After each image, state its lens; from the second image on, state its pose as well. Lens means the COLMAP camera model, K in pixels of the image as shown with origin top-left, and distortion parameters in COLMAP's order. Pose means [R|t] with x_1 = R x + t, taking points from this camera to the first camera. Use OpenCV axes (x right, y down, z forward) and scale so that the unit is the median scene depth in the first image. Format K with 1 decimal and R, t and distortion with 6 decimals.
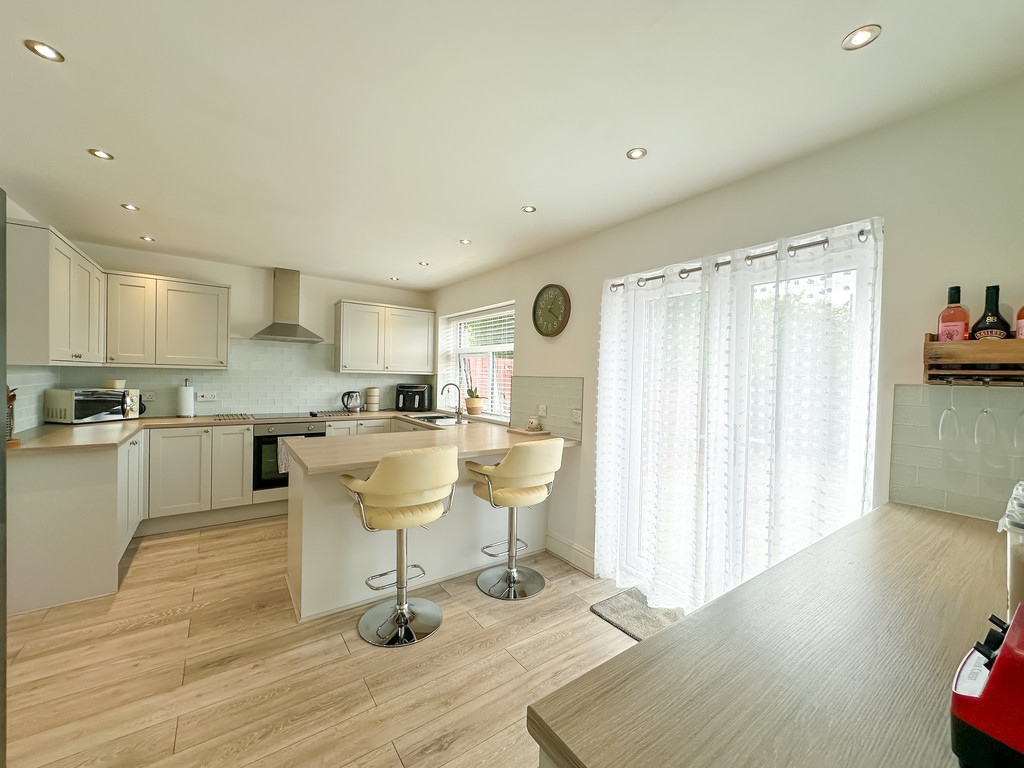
lens RADIAL K [[408.1, 0, 512.0], [0, 408.1, 384.0], [0, 0, 1]] dist [-0.003639, -0.000247]
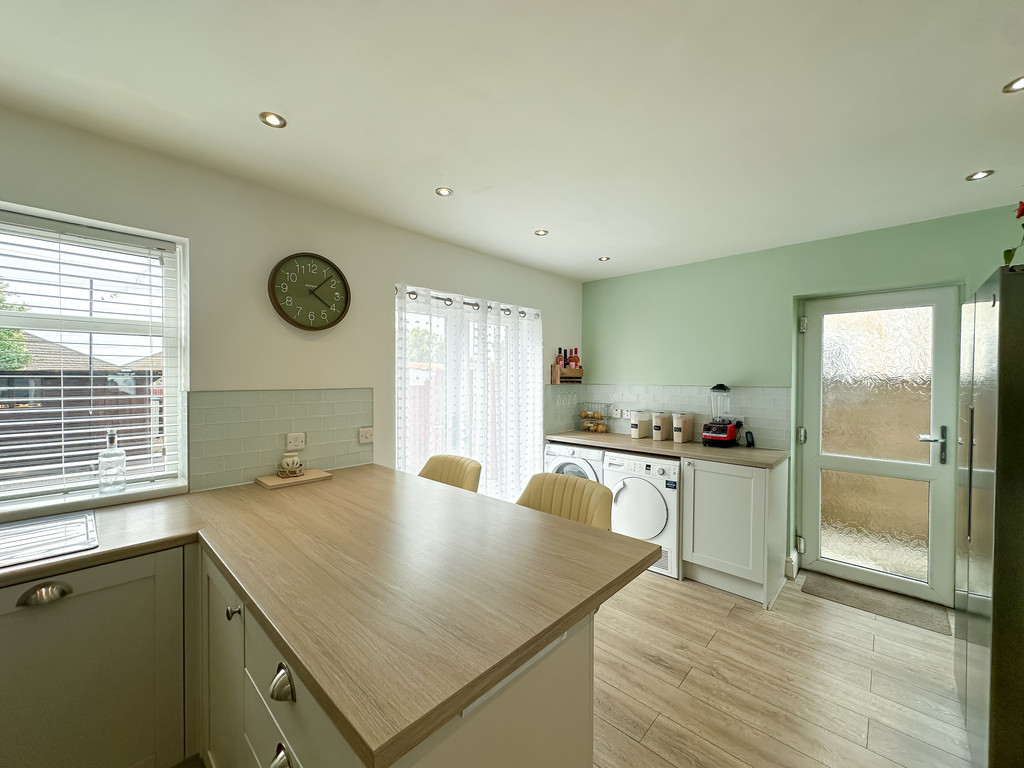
lens RADIAL K [[408.1, 0, 512.0], [0, 408.1, 384.0], [0, 0, 1]] dist [-0.003639, -0.000247]
pose [[-0.199506, -0.038788, 0.979129, -0.642953], [0.012197, 0.999041, 0.042062, -0.050748], [-0.979821, 0.020334, -0.198842, 0.805642]]
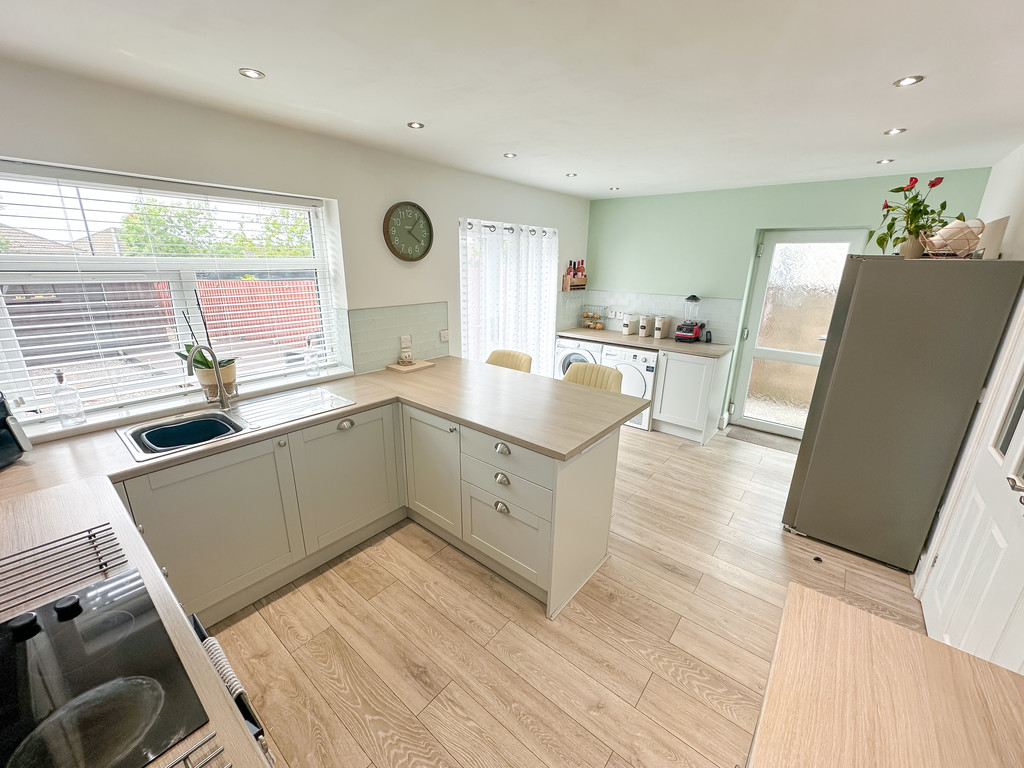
lens RADIAL K [[408.1, 0, 512.0], [0, 408.1, 384.0], [0, 0, 1]] dist [-0.003639, -0.000247]
pose [[-0.260074, -0.306215, 0.915748, -0.914113], [-0.002303, 0.948577, 0.316539, -0.145615], [-0.965586, 0.080215, -0.247406, 1.025632]]
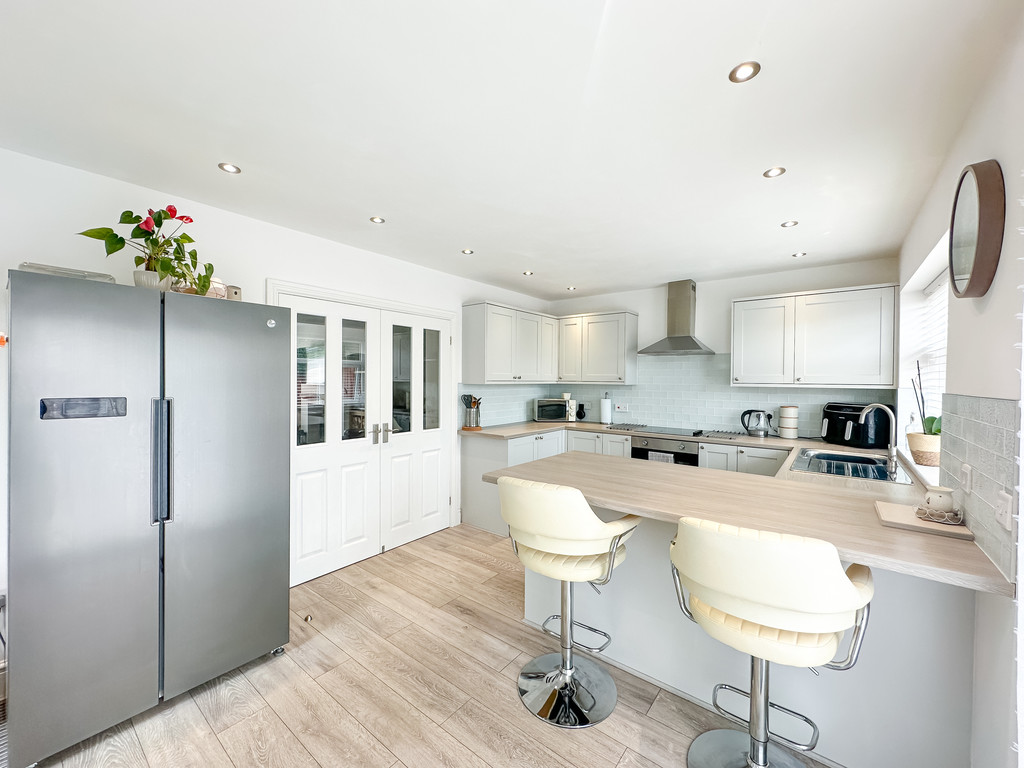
lens RADIAL K [[408.1, 0, 512.0], [0, 408.1, 384.0], [0, 0, 1]] dist [-0.003639, -0.000247]
pose [[0.276413, -0.011978, -0.960964, 0.347847], [-0.020729, 0.999615, -0.018423, -0.011622], [0.960815, 0.025012, 0.276058, 0.452415]]
